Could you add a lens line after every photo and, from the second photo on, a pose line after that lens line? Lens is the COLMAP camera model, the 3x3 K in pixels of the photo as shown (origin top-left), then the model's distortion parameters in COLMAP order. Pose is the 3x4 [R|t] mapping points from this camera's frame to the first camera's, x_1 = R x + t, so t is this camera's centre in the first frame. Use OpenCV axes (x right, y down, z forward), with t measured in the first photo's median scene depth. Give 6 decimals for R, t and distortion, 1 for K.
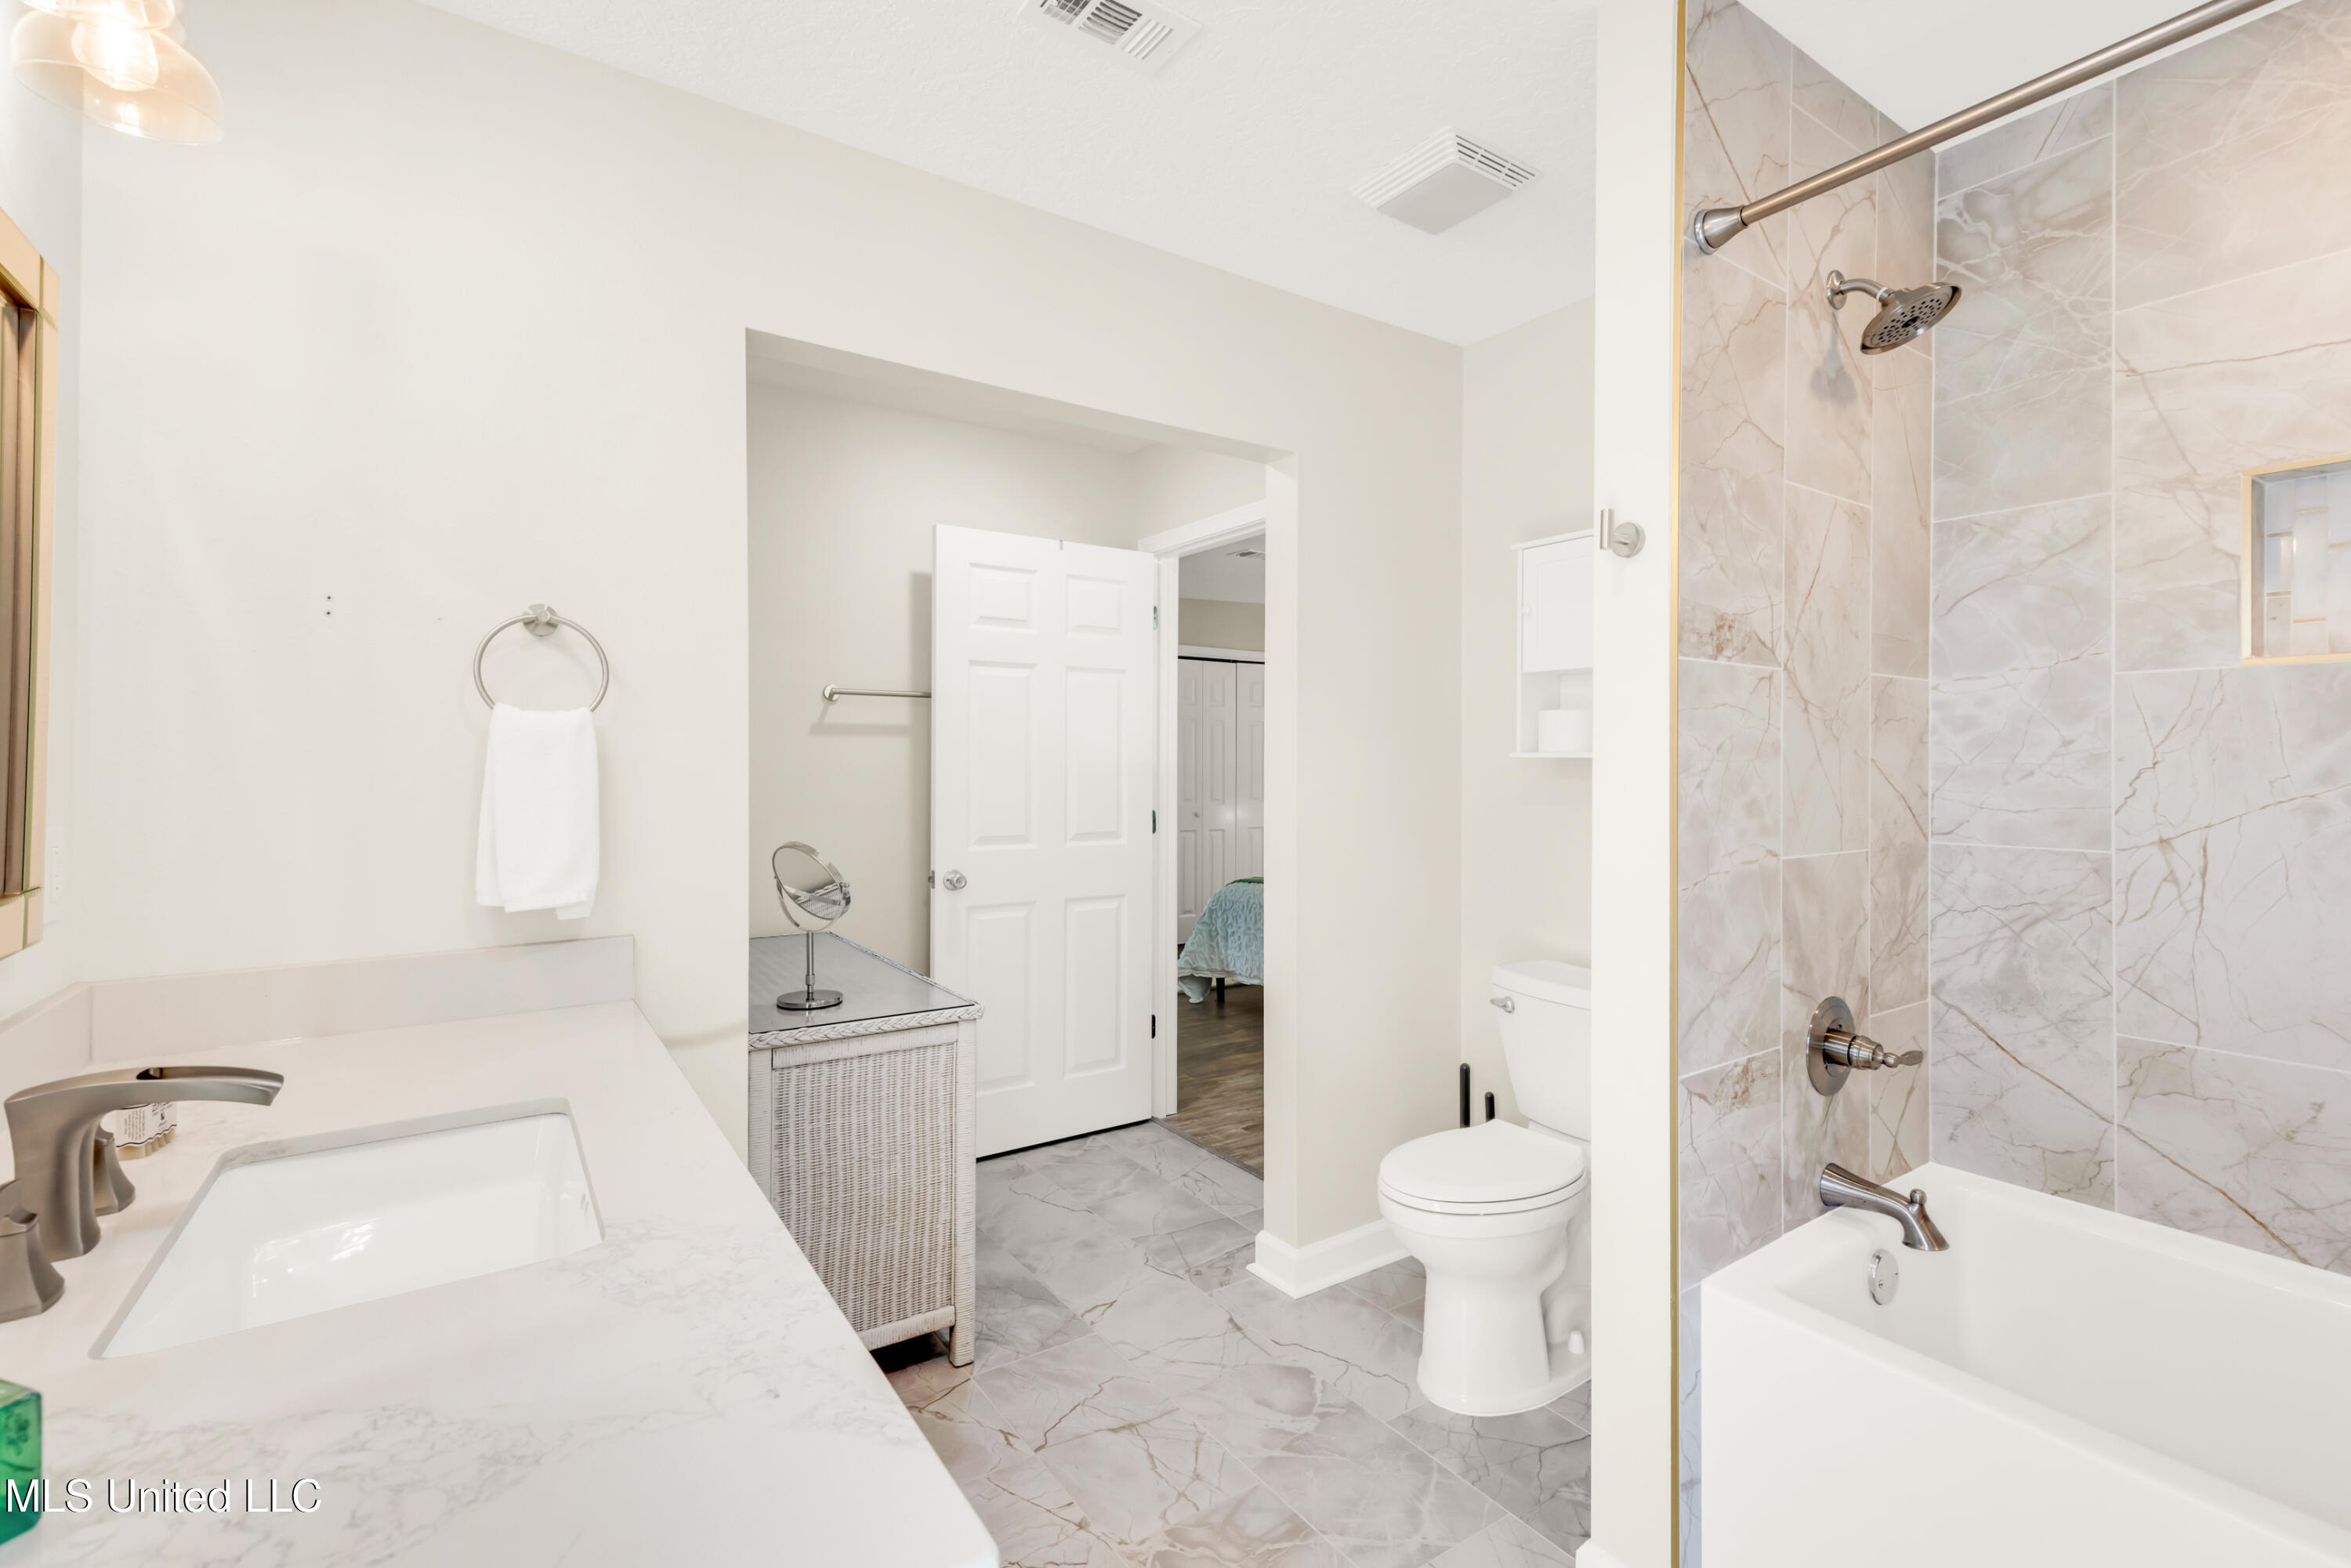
lens RADIAL K [[1056.9, 0, 1179.2], [0, 1056.9, 764.6], [0, 0, 1]] dist [0.009304, -0.001498]
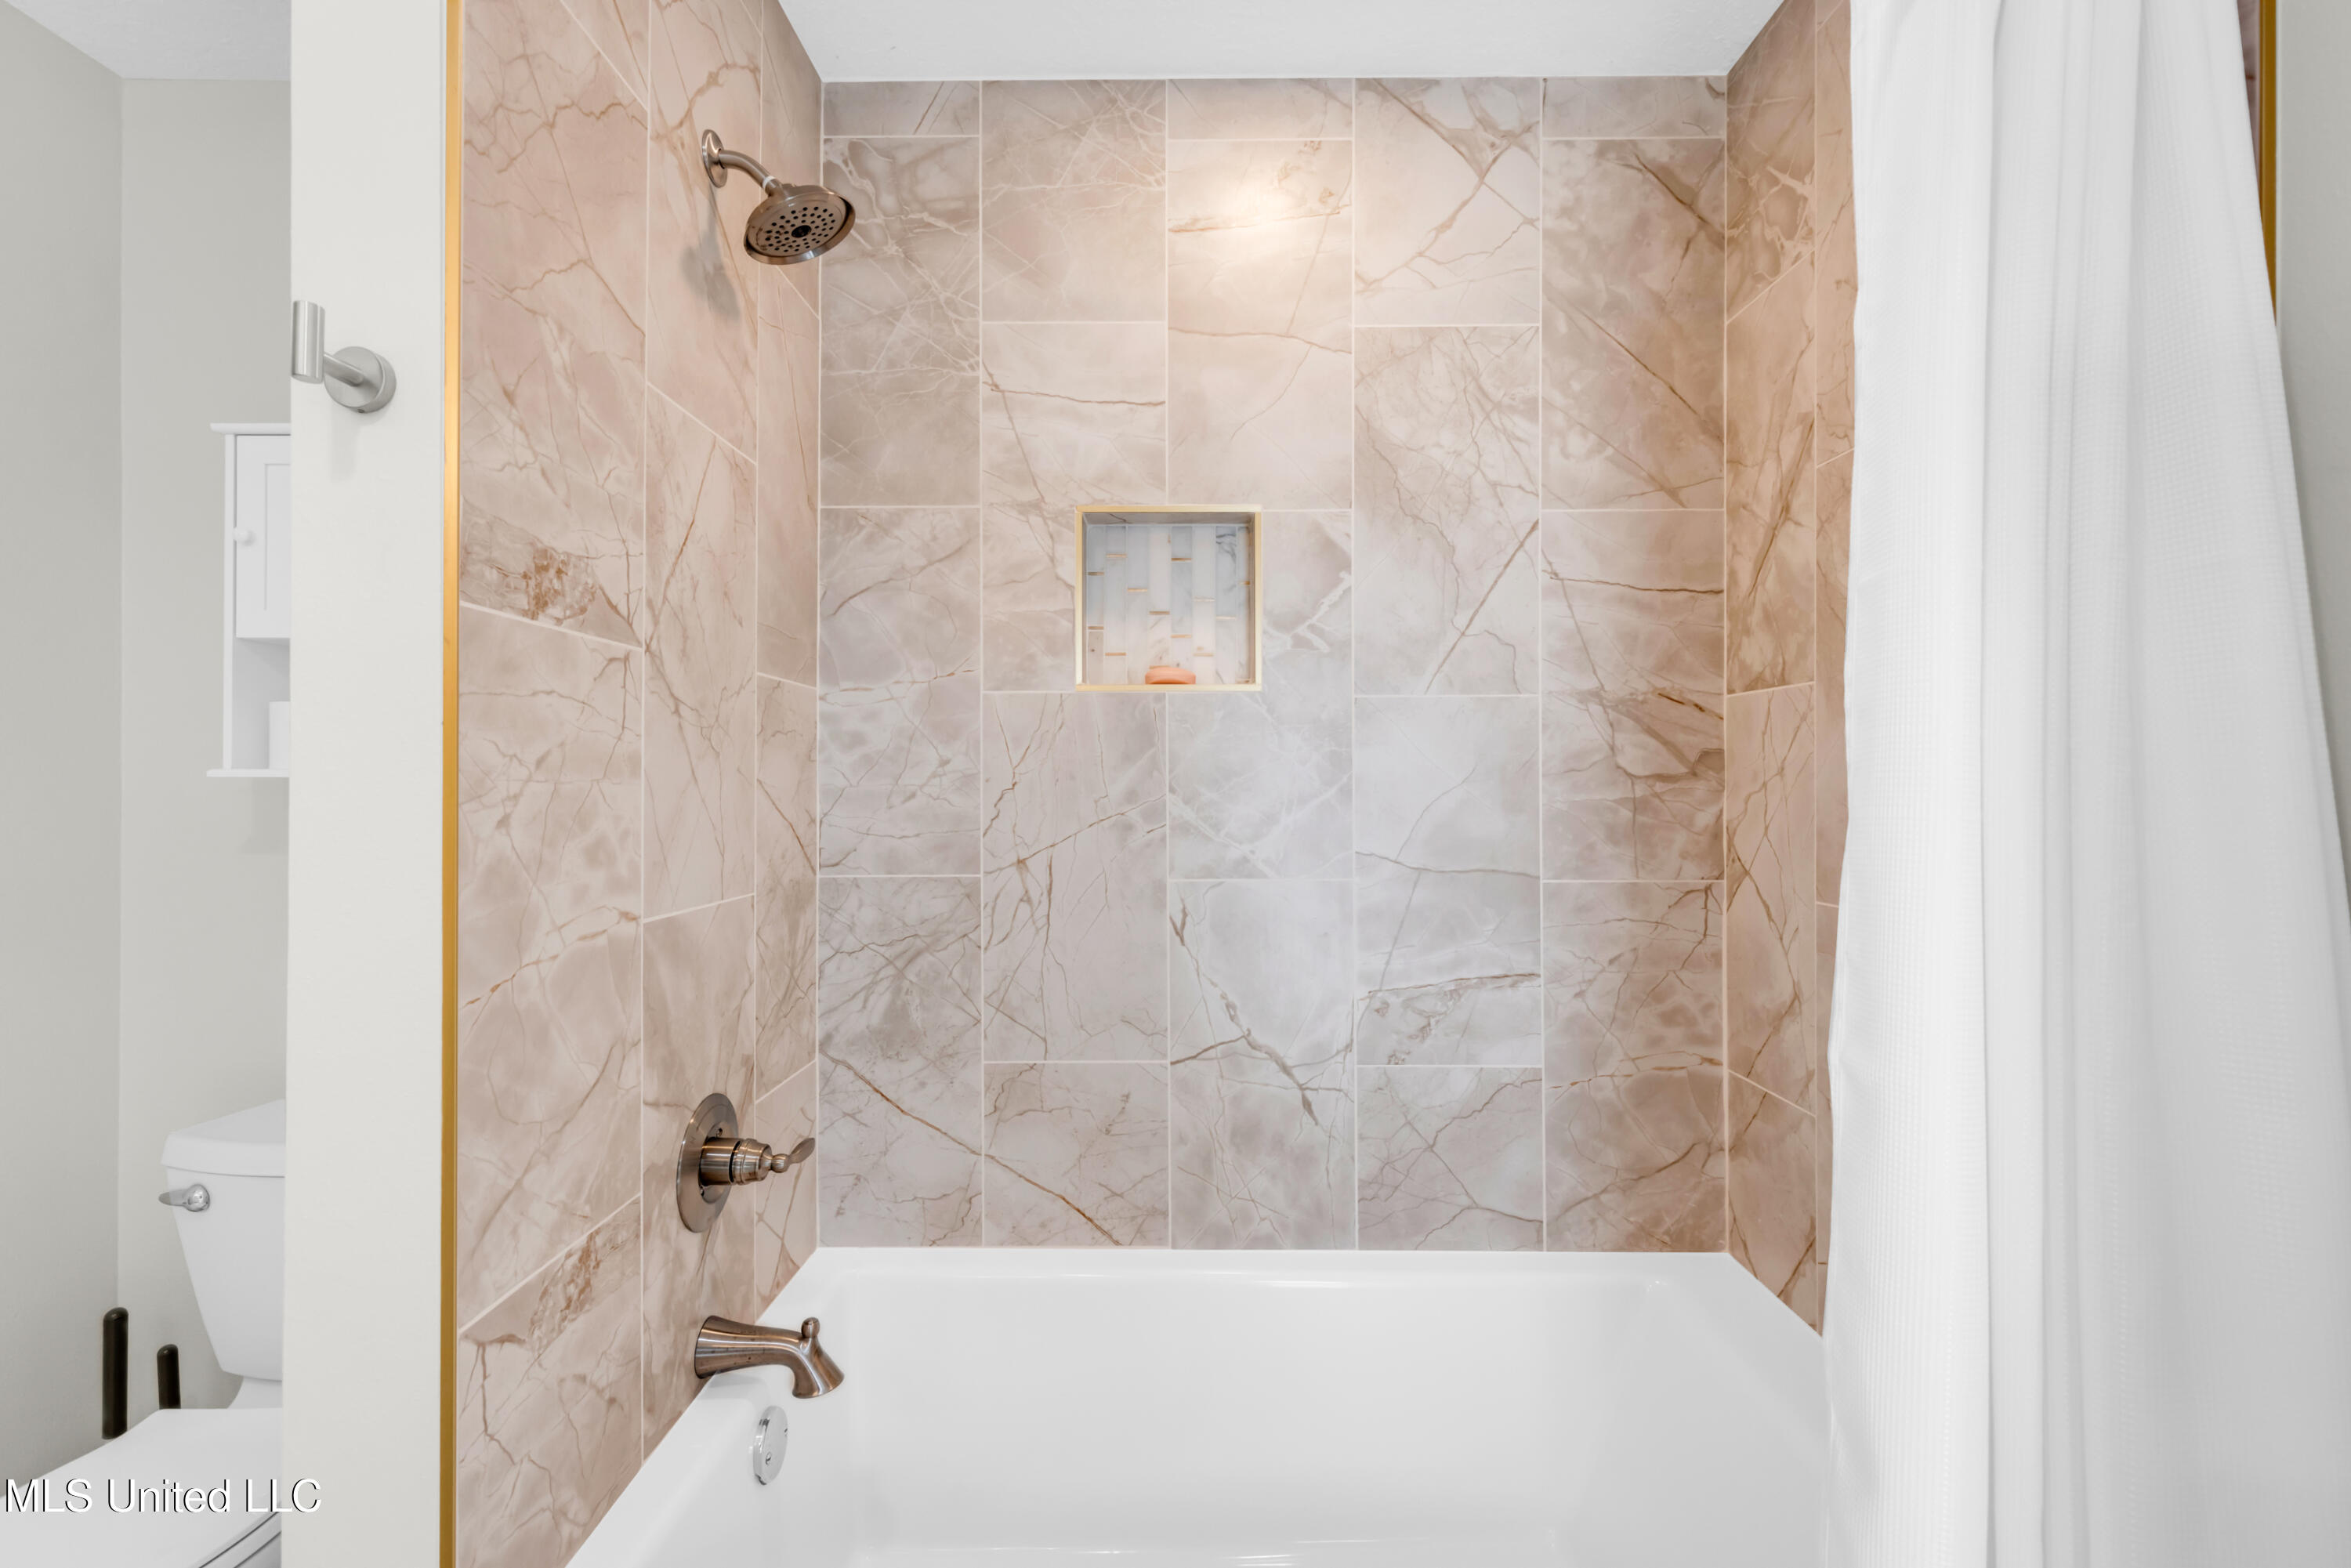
lens RADIAL K [[984.7, 0, 1176.0], [0, 984.7, 777.4], [0, 0, 1]] dist [0.002246, -0.000816]
pose [[0.550778, 0.004159, 0.834642, 0.223242], [0.003852, 0.999964, -0.007524, -0.000189], [-0.834643, 0.007359, 0.550742, 0.354314]]
